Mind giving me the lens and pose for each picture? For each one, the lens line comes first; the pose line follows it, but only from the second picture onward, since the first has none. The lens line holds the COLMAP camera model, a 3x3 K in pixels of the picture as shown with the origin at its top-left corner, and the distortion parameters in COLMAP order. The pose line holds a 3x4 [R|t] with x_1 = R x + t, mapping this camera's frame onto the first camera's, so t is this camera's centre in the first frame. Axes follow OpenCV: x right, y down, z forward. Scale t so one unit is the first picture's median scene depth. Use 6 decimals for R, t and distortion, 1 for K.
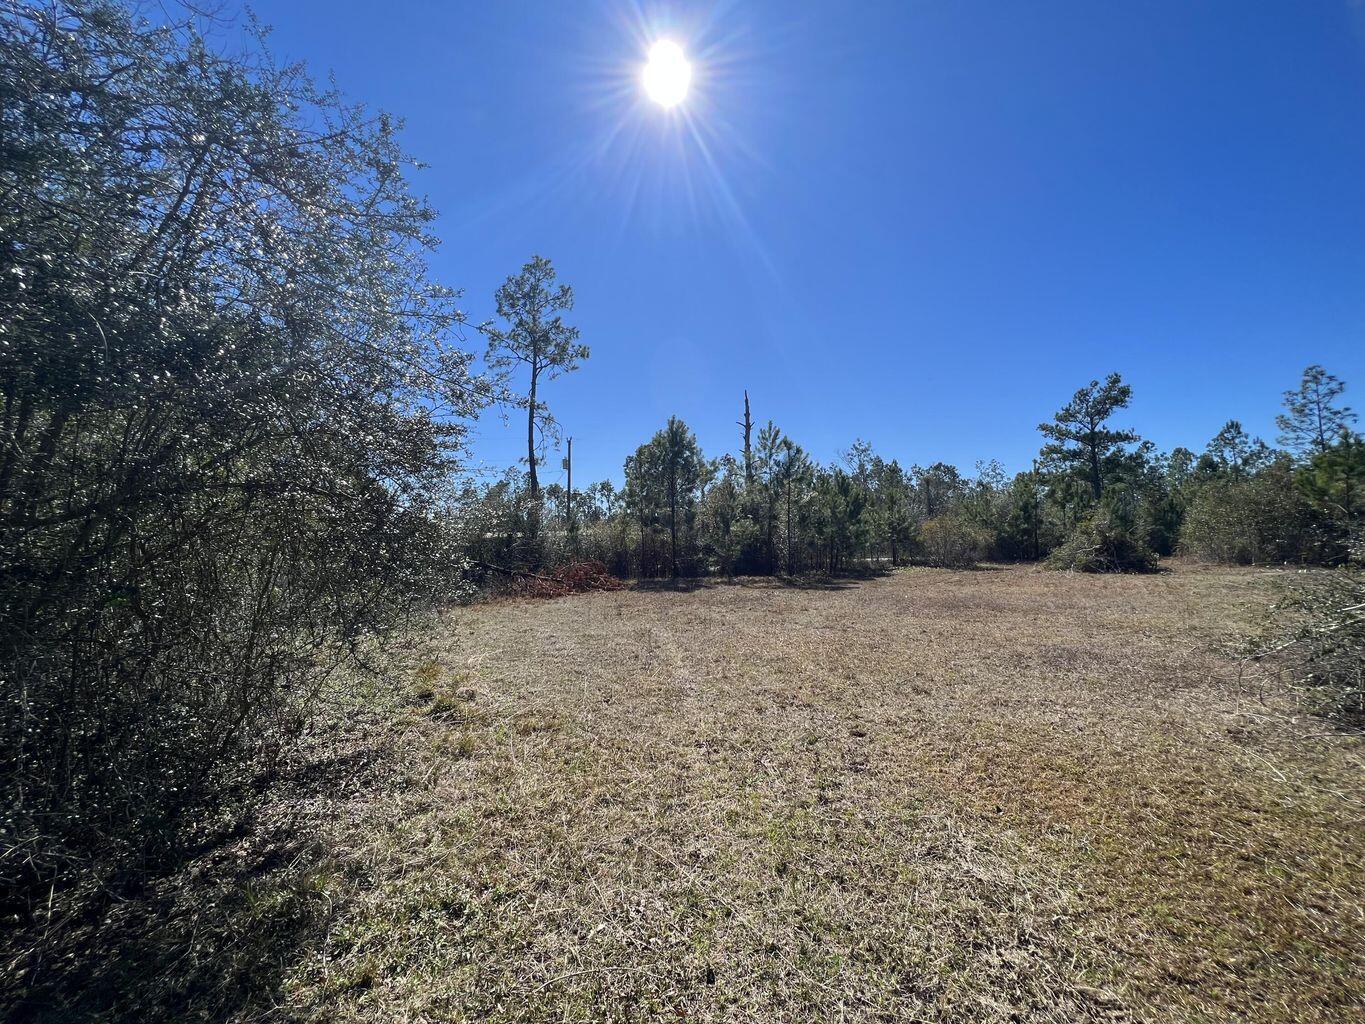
lens RADIAL K [[544.6, 0, 682.2], [0, 544.6, 510.3], [0, 0, 1]] dist [0.002503, 0.000246]
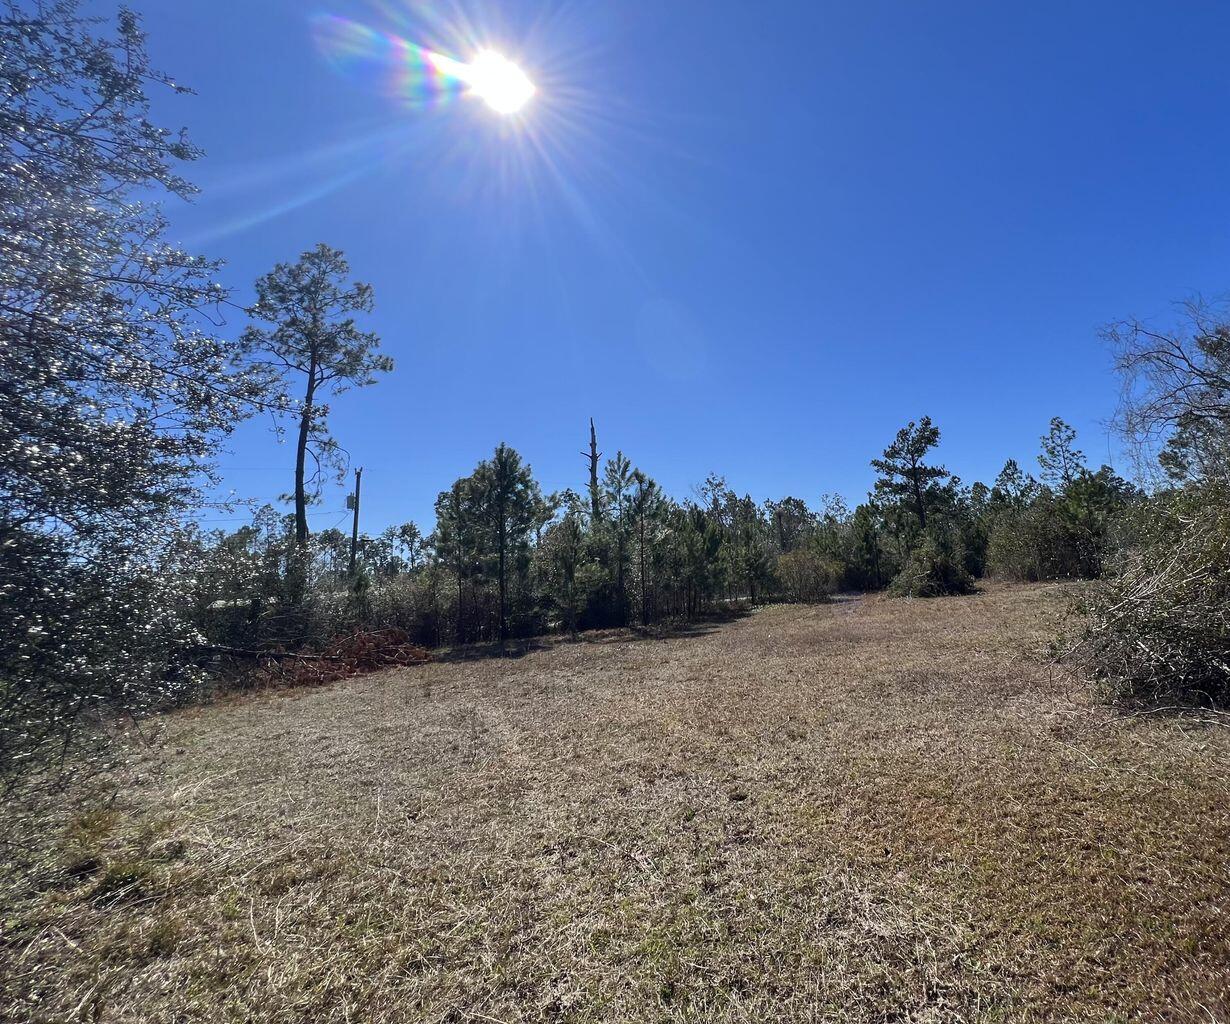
lens RADIAL K [[578.5, 0, 616.8], [0, 578.5, 515.0], [0, 0, 1]] dist [0.000958, 0.000937]
pose [[0.929509, 0.014812, 0.368502, -0.200911], [0.041566, 0.988619, -0.144583, 0.081099], [-0.366450, 0.149708, 0.918315, 0.135669]]
